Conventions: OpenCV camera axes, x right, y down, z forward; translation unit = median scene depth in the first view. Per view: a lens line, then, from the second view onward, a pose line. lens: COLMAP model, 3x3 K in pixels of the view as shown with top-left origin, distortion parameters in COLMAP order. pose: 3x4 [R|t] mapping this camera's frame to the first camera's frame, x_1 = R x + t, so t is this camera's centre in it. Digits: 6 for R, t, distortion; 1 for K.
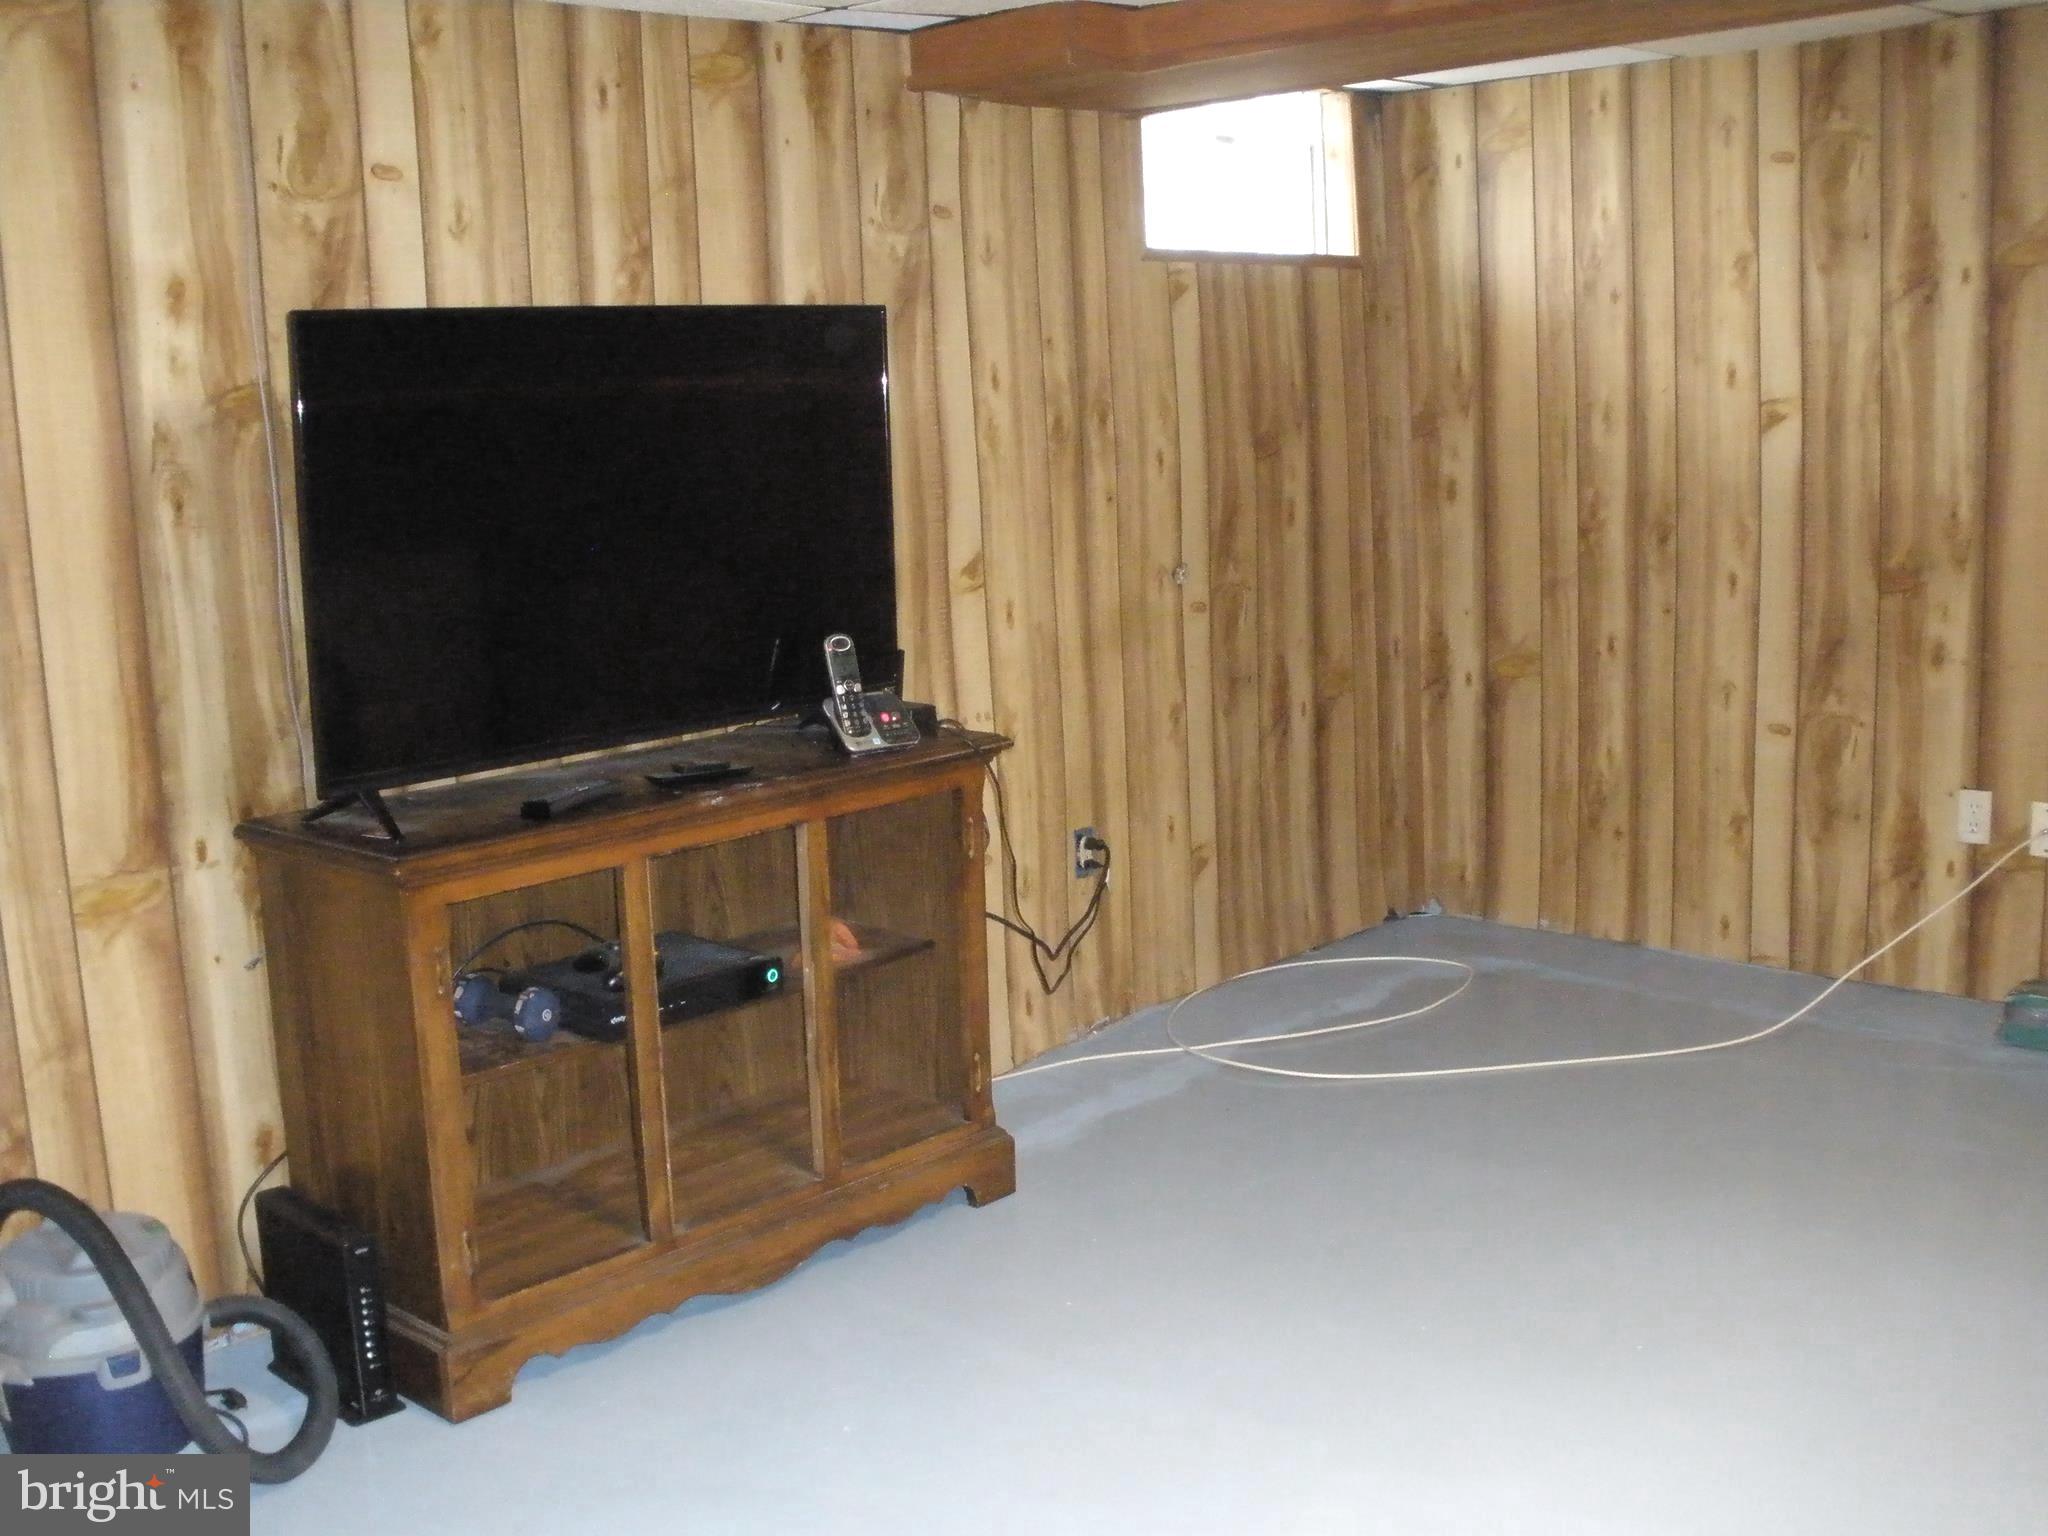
lens RADIAL K [[2187.1, 0, 986.4], [0, 2187.1, 765.6], [0, 0, 1]] dist [-0.315086, 0.385685]
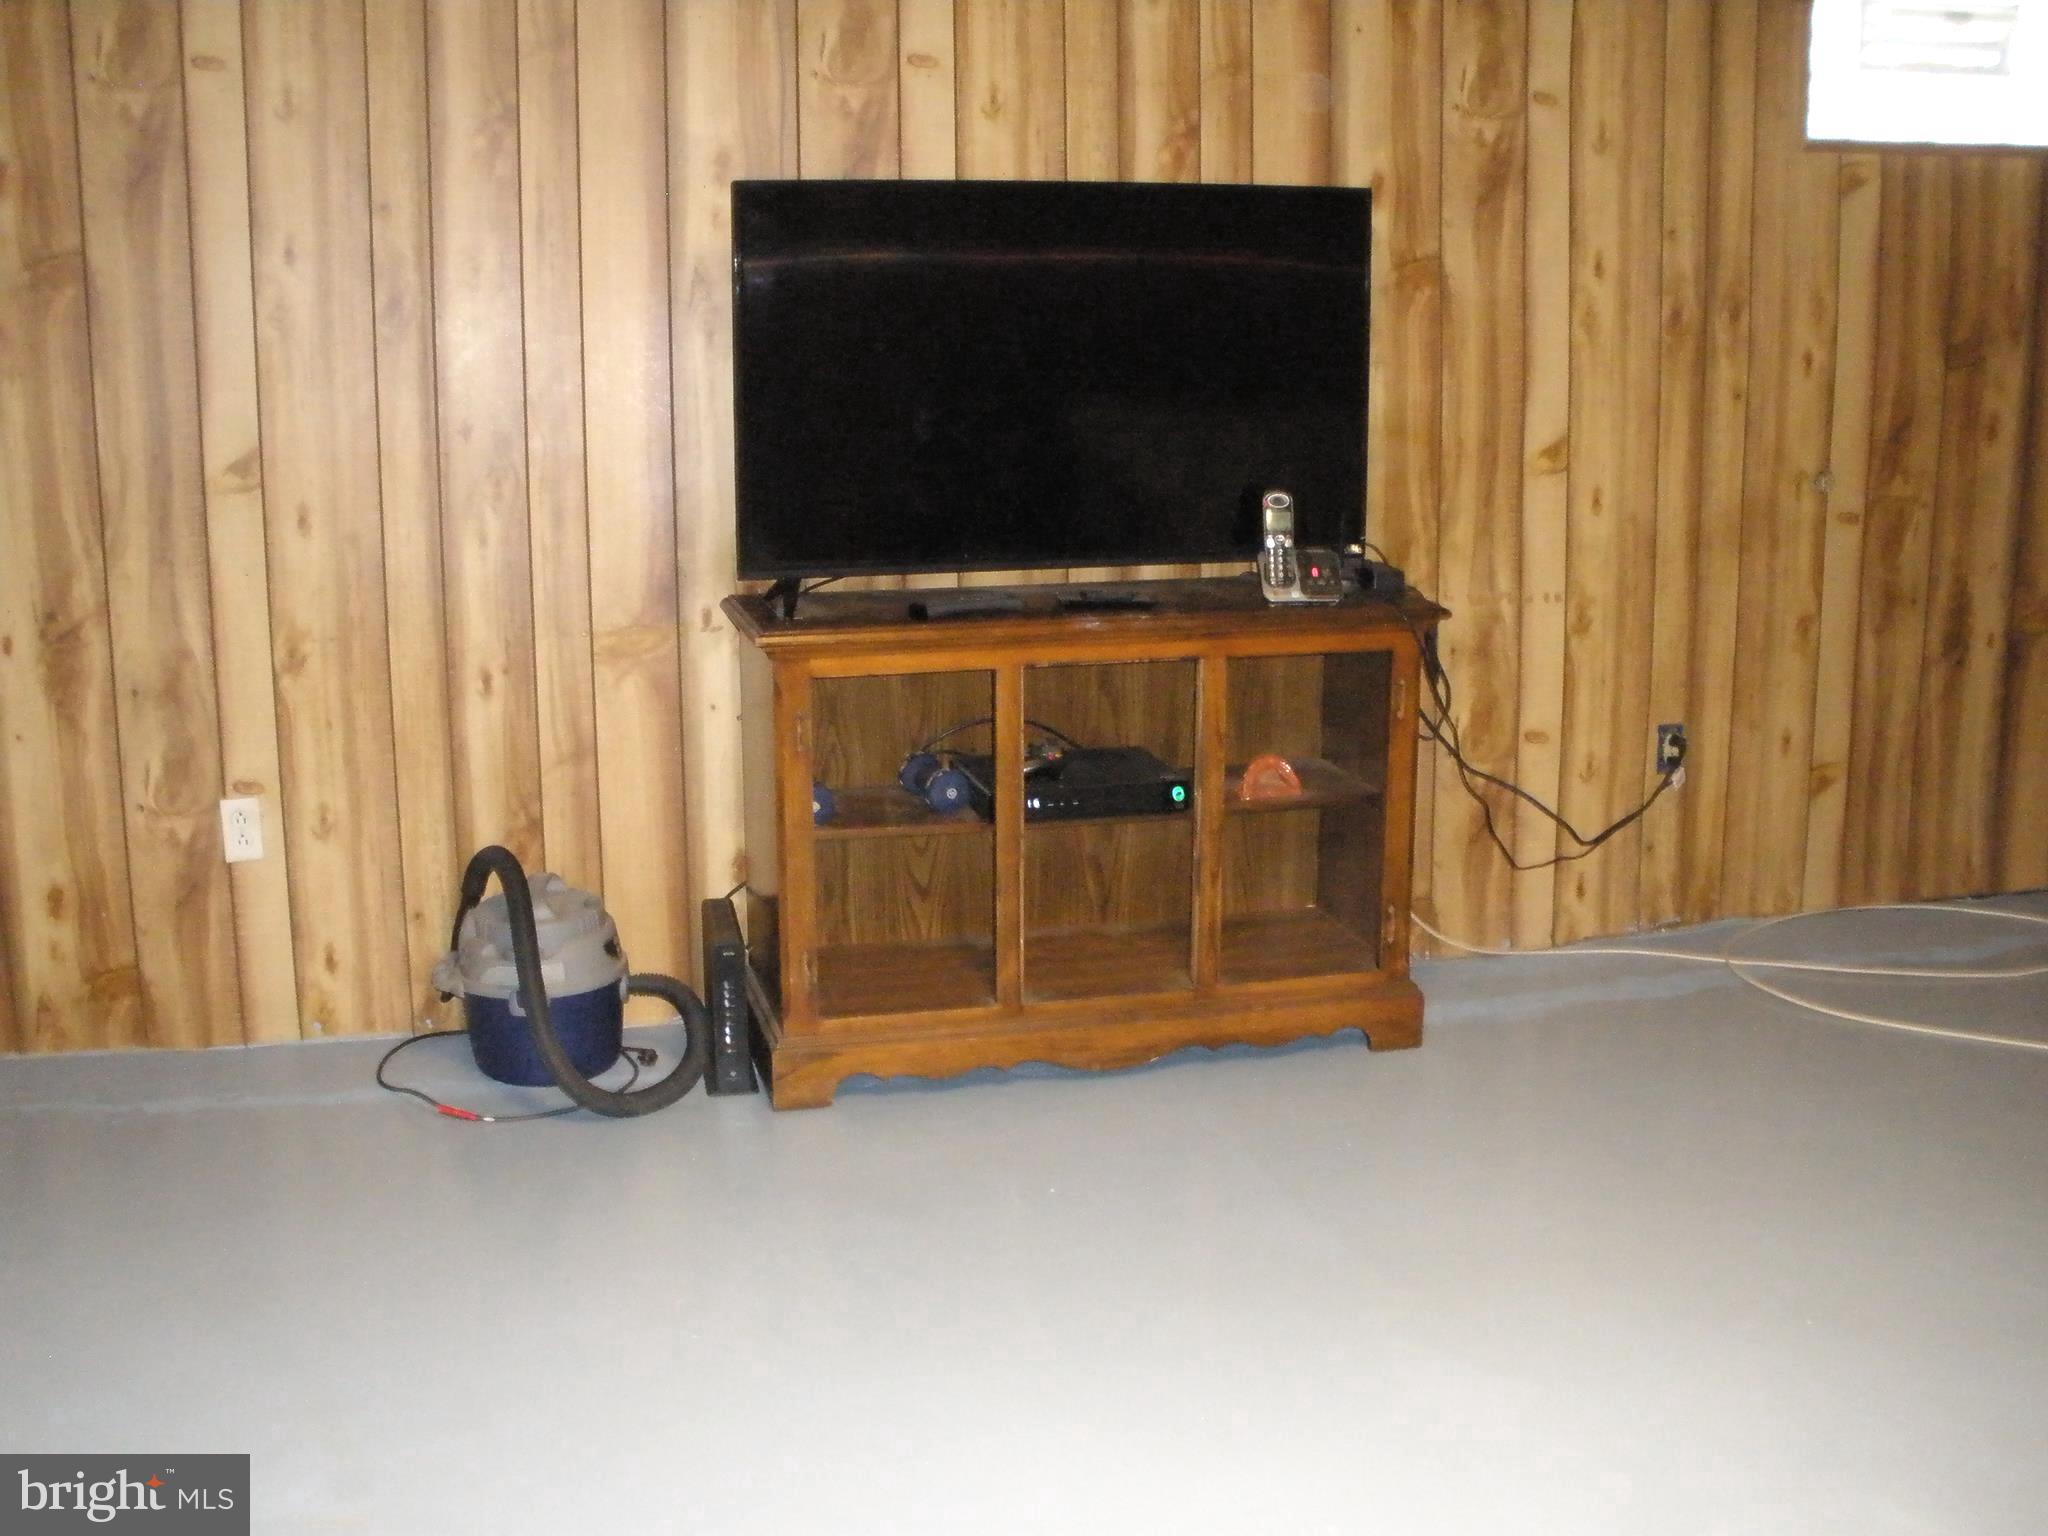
lens RADIAL K [[2187.1, 0, 986.4], [0, 2187.1, 765.6], [0, 0, 1]] dist [-0.315086, 0.385685]
pose [[0.833580, 0.148466, -0.532073, 0.333945], [-0.115281, 0.988752, 0.095287, -0.009765], [0.540235, -0.018092, 0.841320, 0.017389]]
